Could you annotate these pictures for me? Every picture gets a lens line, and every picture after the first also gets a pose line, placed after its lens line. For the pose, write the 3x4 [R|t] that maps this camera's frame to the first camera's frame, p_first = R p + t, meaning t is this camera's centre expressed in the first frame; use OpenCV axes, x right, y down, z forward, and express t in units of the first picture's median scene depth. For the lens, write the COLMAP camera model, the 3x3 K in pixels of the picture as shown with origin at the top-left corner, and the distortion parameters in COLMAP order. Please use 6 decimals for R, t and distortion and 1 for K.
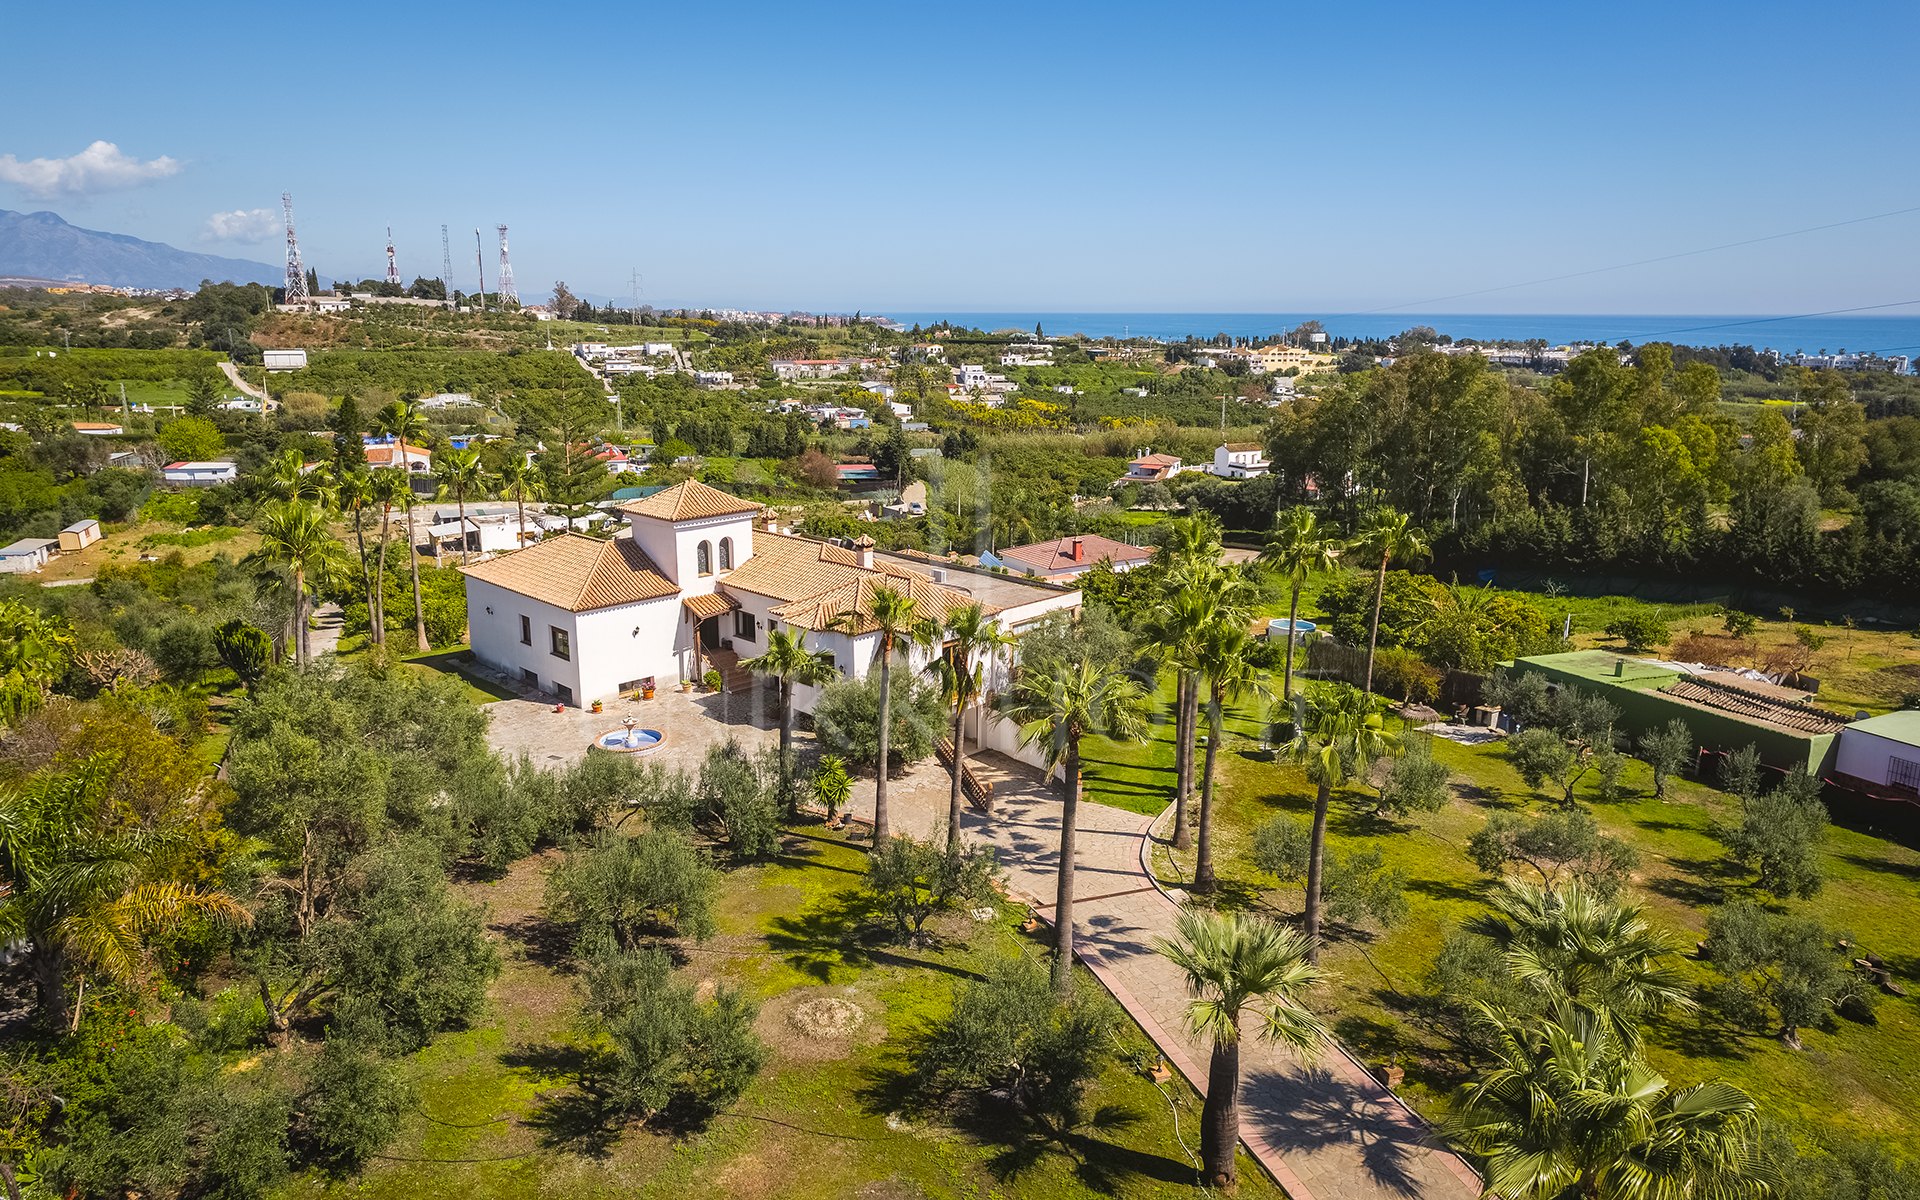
lens RADIAL K [[1210.2, 0, 955.1], [0, 1210.2, 570.3], [0, 0, 1]] dist [0.001284, -0.000852]
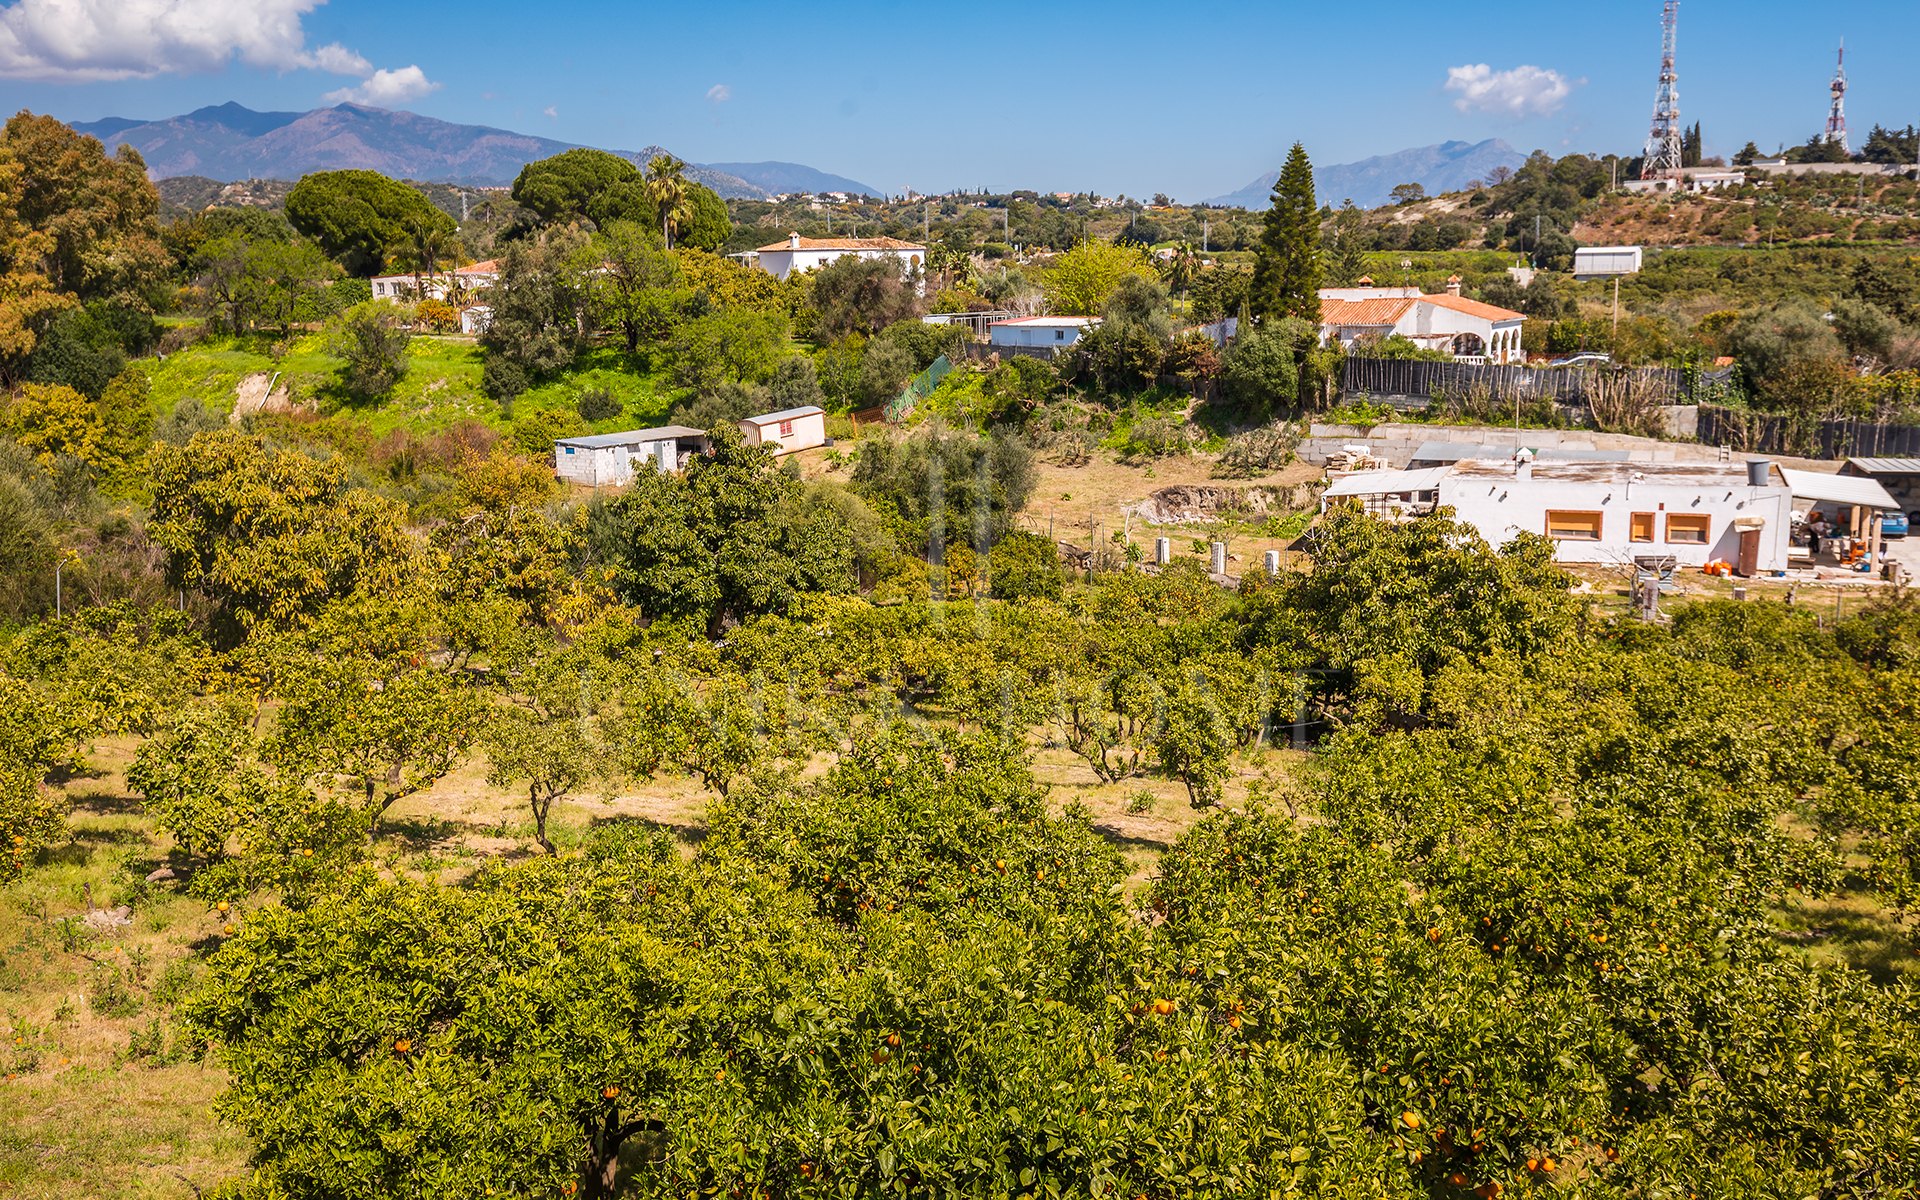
lens RADIAL K [[1781.3, 0, 960.0], [0, 1781.3, 600.0], [0, 0, 1]] dist [0.007897, 0.002182]
pose [[0.613620, 0.131583, -0.778560, -0.025798], [-0.146577, 0.987861, 0.051432, -0.002754], [0.775877, 0.082560, 0.625459, 0.176341]]
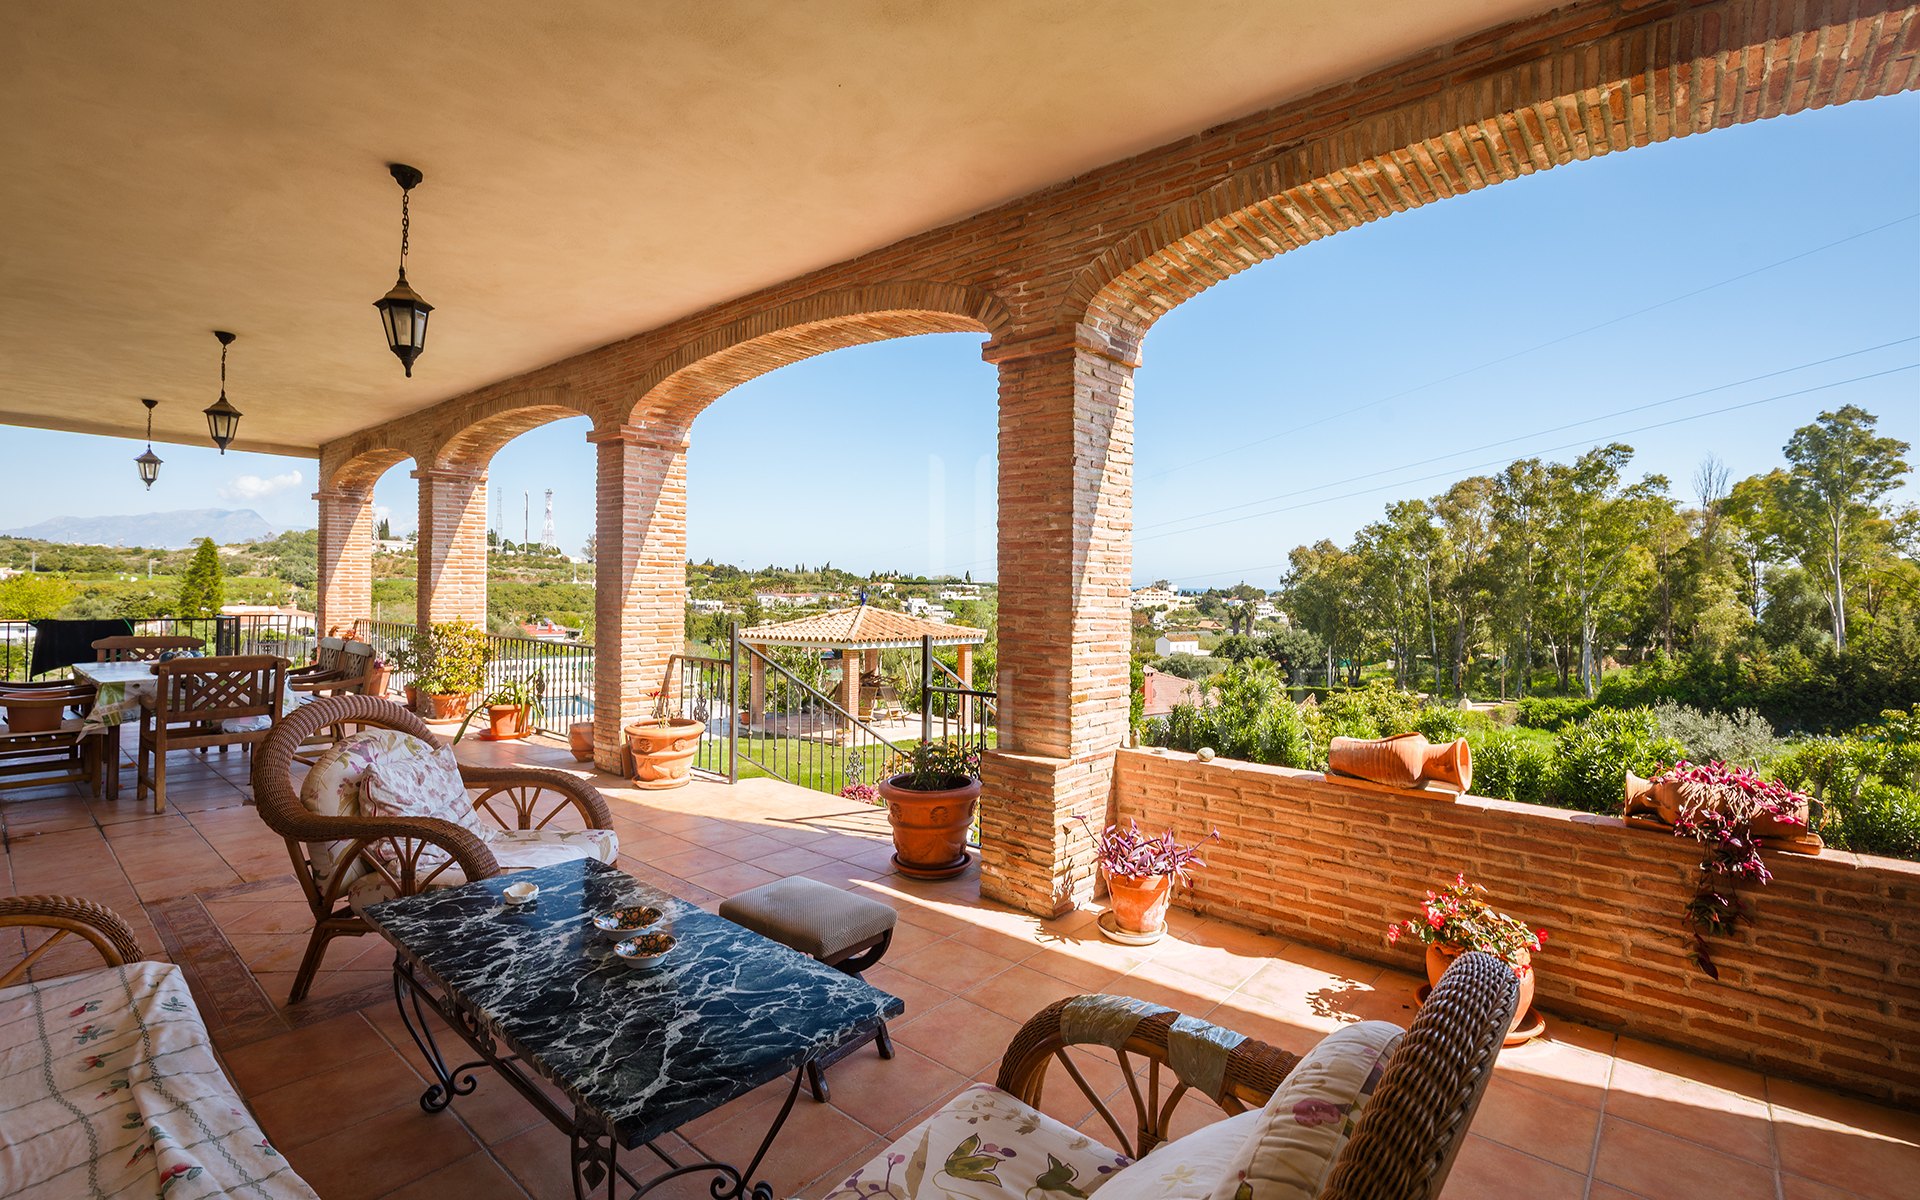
lens RADIAL K [[857.5, 0, 958.5], [0, 857.5, 590.3], [0, 0, 1]] dist [-0.002292, 0.000499]
pose [[0.997612, 0.009492, 0.068410, -0.004421], [0.004657, 0.979011, -0.203754, 0.004667], [-0.068908, 0.203586, 0.976629, 0.123291]]
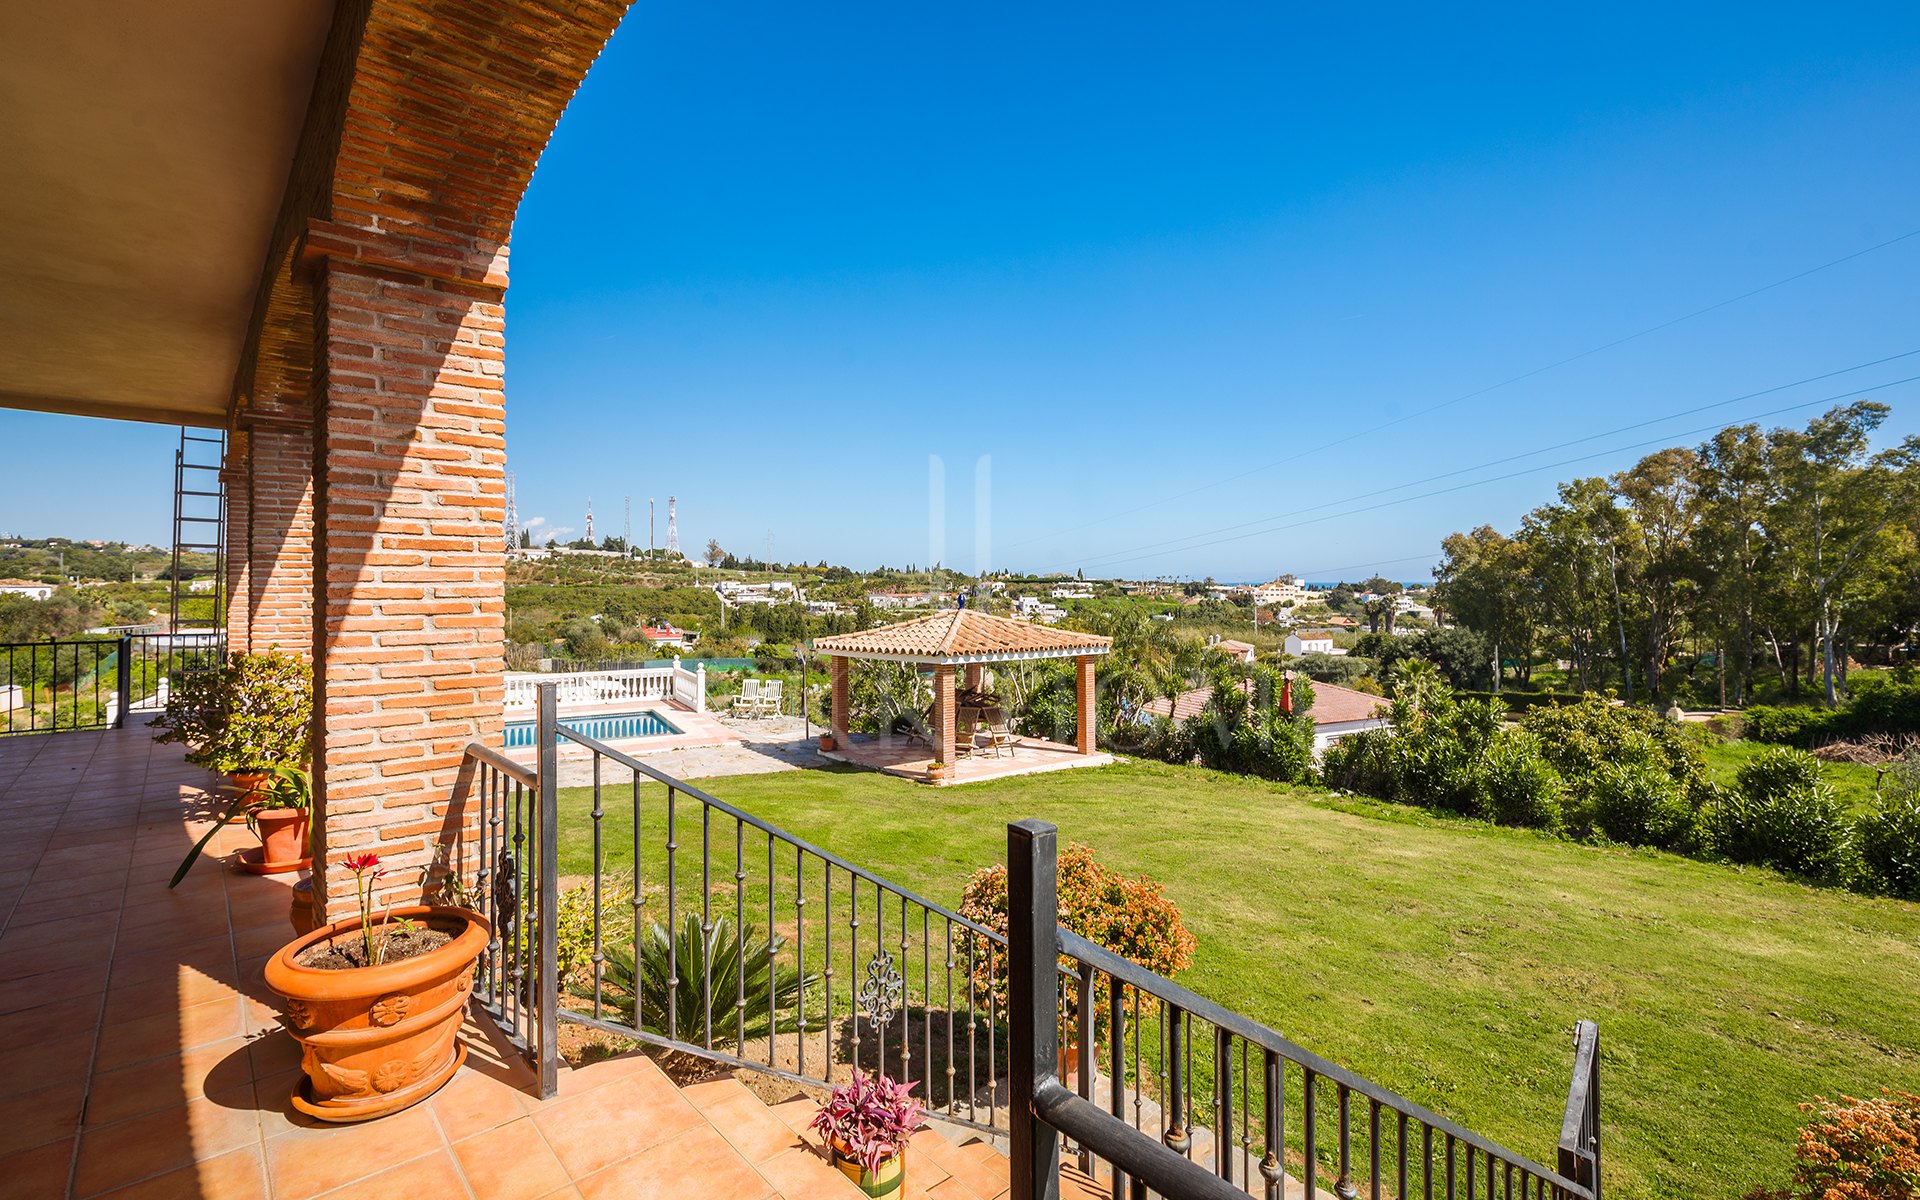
lens RADIAL K [[863.9, 0, 958.2], [0, 863.9, 579.9], [0, 0, 1]] dist [-0.000944, -0.000441]
pose [[0.998130, -0.005826, -0.060851, -0.004190], [-0.007338, 0.976831, -0.213886, 0.003288], [0.060687, 0.213932, 0.974962, 0.129750]]
